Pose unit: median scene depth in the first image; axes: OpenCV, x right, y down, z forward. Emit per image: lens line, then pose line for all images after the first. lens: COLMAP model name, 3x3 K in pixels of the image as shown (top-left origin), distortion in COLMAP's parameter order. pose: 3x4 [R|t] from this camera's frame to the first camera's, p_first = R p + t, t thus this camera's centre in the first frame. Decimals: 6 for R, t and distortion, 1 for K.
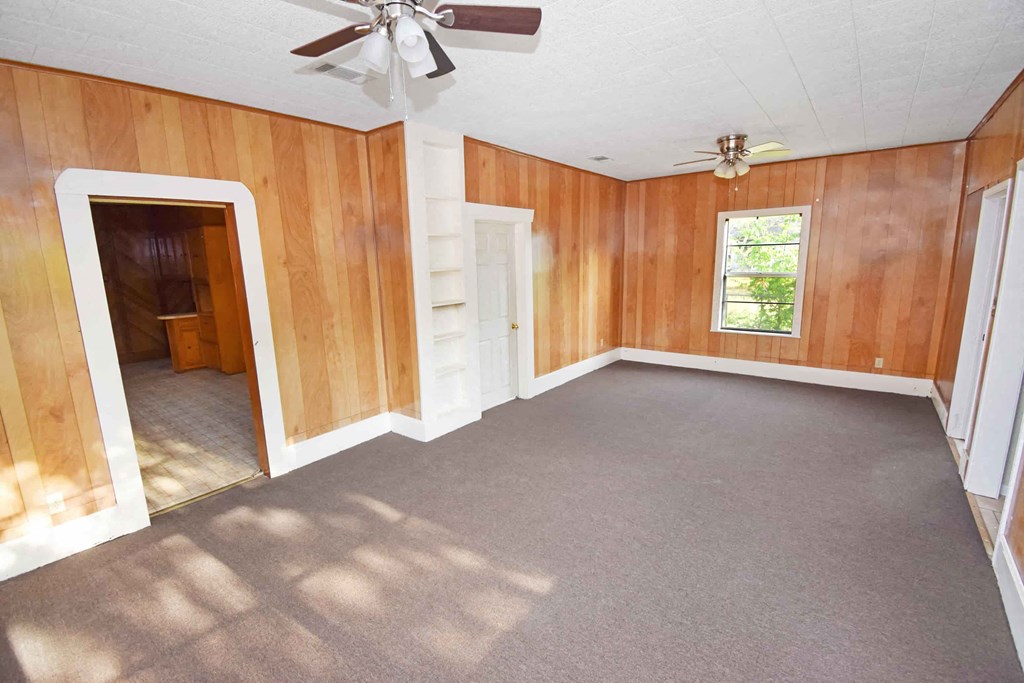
lens RADIAL K [[453.2, 0, 506.6], [0, 453.2, 347.1], [0, 0, 1]] dist [-0.001615, -0.004669]
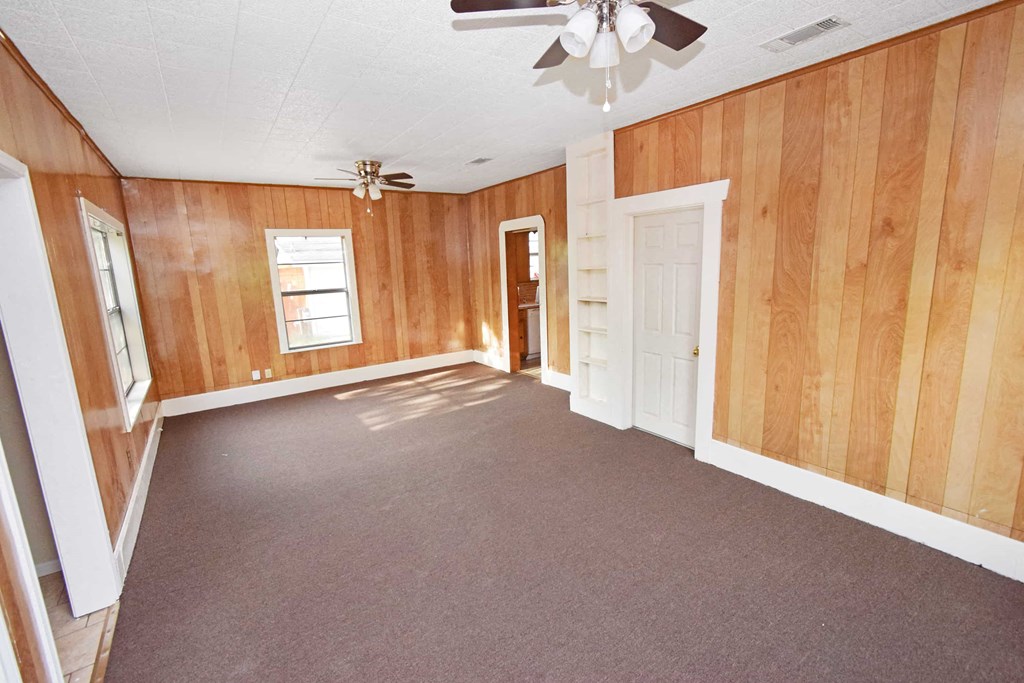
lens RADIAL K [[453.2, 0, 511.6], [0, 453.2, 340.3], [0, 0, 1]] dist [-0.001615, -0.004669]
pose [[-0.294063, 0.207223, -0.933052, 0.954348], [-0.136463, 0.957110, 0.255575, -0.254637], [0.945994, 0.202482, -0.253173, 1.122860]]
